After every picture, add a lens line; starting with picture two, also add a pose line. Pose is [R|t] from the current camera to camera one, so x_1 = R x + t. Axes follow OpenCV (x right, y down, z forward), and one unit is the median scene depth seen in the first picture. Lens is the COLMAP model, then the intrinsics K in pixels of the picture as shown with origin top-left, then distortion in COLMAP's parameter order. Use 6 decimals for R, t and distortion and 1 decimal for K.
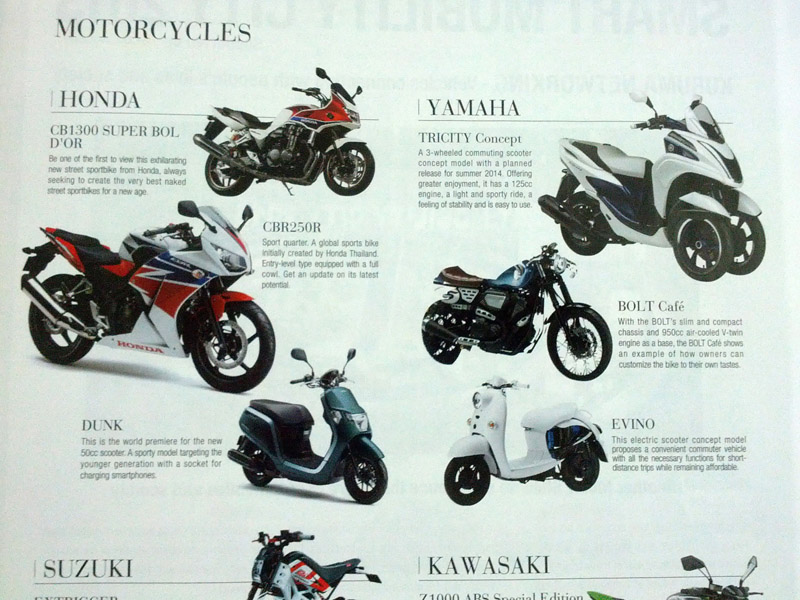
lens RADIAL K [[321.8, 0, 401.6], [0, 321.8, 302.8], [0, 0, 1]] dist [0.011763, -0.004792]
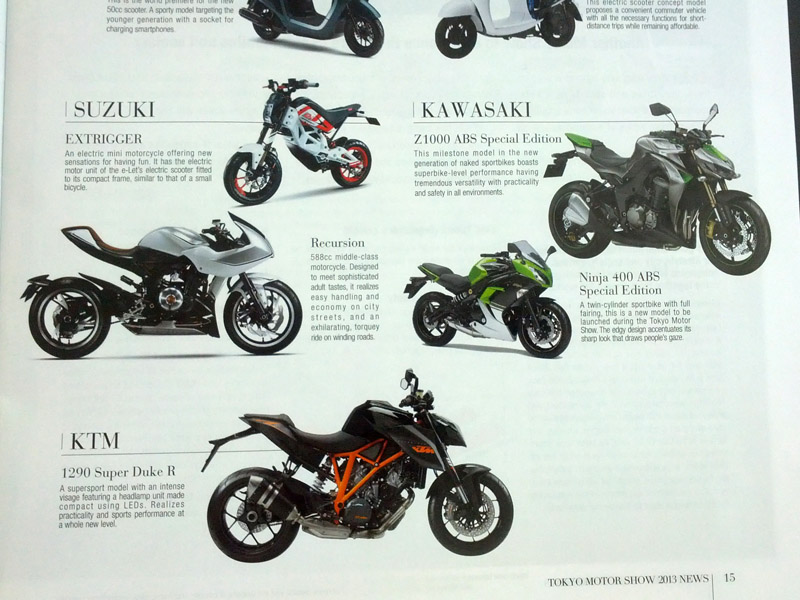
lens RADIAL K [[321.8, 0, 400.6], [0, 321.8, 303.5], [0, 0, 1]] dist [0.011763, -0.004792]
pose [[0.999872, -0.015573, 0.003611, -0.004733], [0.015590, 0.999867, -0.004694, 1.474533], [-0.003537, 0.004750, 0.999982, -0.105400]]
